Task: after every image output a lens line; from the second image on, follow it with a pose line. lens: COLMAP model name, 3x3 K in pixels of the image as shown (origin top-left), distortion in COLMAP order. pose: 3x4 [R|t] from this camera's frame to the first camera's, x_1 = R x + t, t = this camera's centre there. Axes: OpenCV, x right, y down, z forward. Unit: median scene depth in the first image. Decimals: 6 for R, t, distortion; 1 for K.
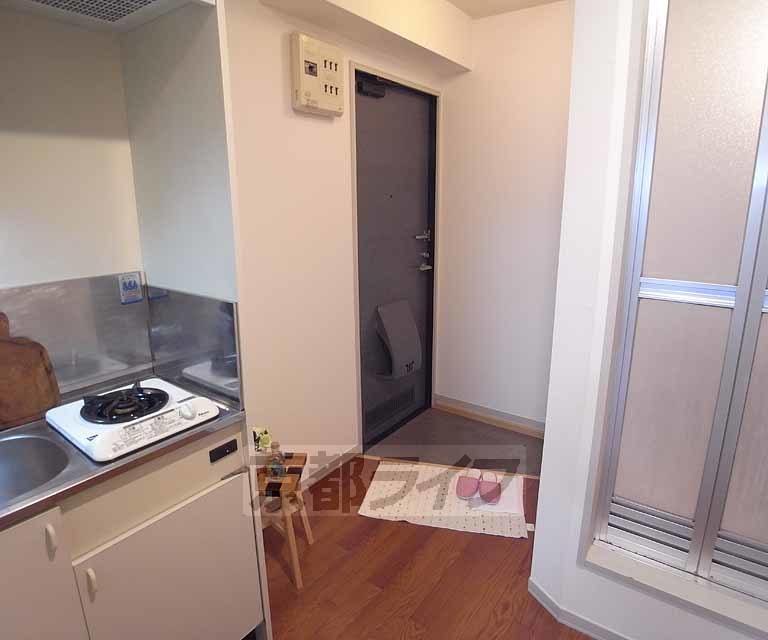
lens RADIAL K [[474.8, 0, 384.0], [0, 474.8, 320.0], [0, 0, 1]] dist [-0.056064, 0.017026]
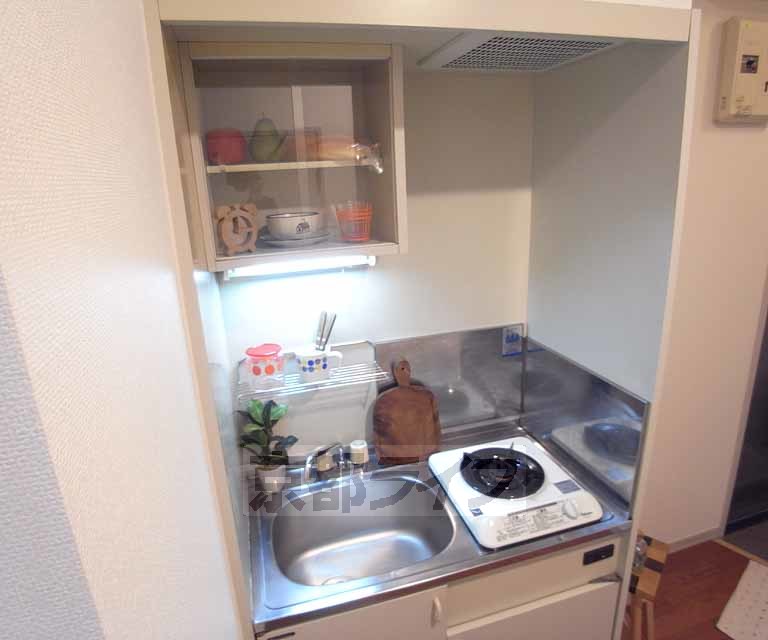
lens RADIAL K [[474.8, 0, 384.0], [0, 474.8, 320.0], [0, 0, 1]] dist [-0.056064, 0.017026]
pose [[0.802655, 0.143215, -0.578994, -0.203871], [-0.108488, 0.989607, 0.094384, -0.182399], [0.586494, -0.012944, 0.809850, 0.052866]]
